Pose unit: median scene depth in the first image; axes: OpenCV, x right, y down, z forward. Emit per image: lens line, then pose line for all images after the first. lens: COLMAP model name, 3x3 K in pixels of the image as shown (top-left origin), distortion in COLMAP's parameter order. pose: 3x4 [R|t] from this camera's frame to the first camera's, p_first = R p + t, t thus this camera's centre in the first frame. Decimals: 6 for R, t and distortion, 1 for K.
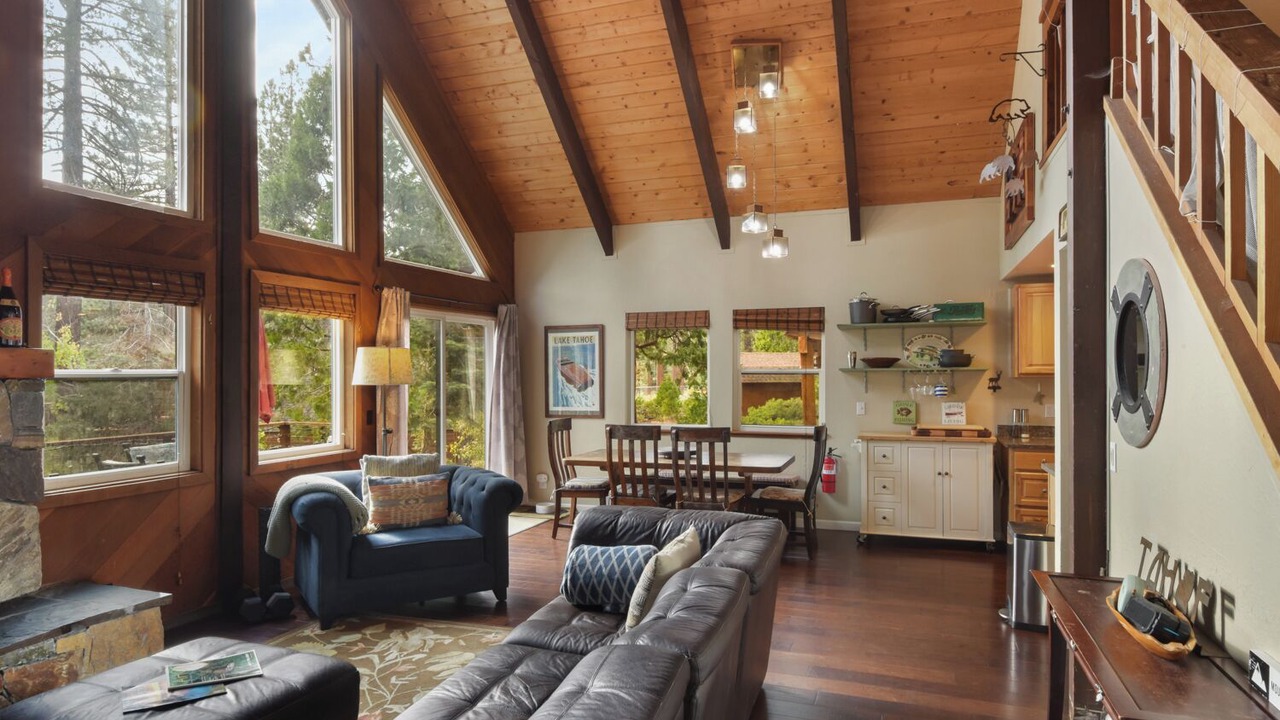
lens RADIAL K [[747.0, 0, 644.3], [0, 747.0, 366.9], [0, 0, 1]] dist [0.007921, -0.022549]
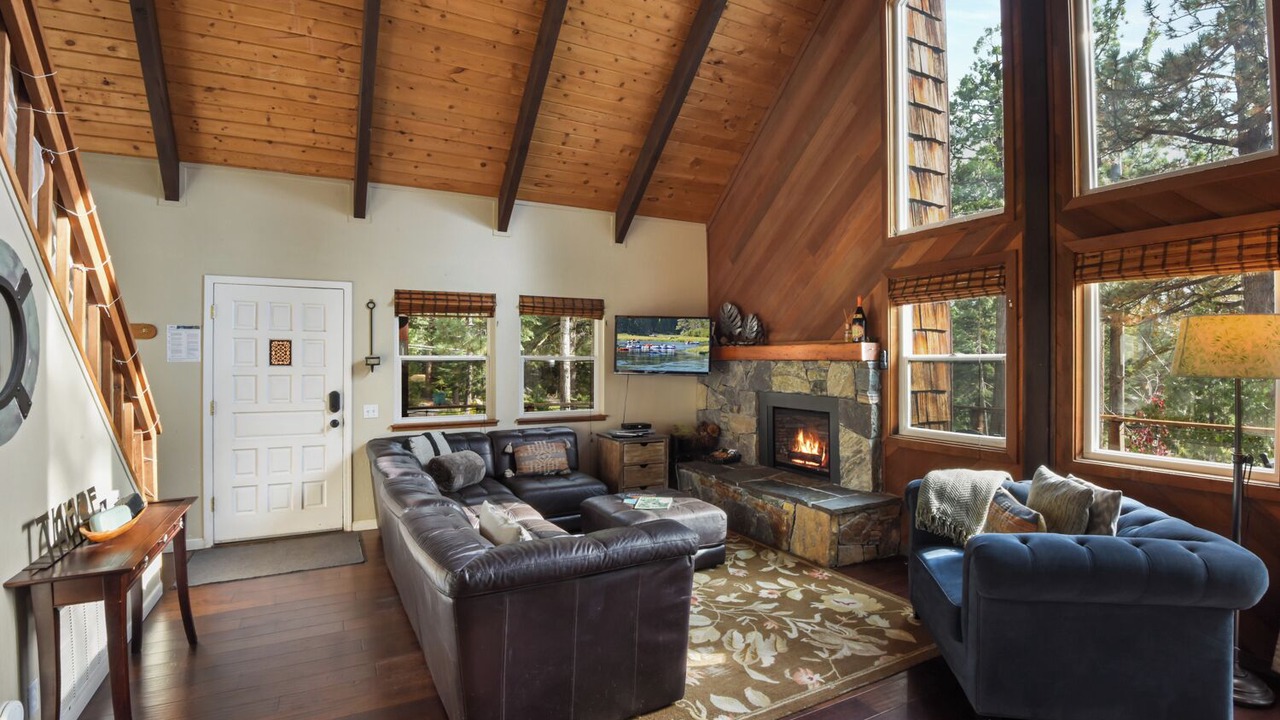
lens RADIAL K [[608.0, 0, 643.2], [0, 608.0, 355.8], [0, 0, 1]] dist [-0.011934, -0.007384]
pose [[-0.683111, 0.005645, -0.730293, 0.273652], [0.013805, 0.999891, -0.005183, 0.002751], [0.730184, -0.013622, -0.683115, 0.875743]]
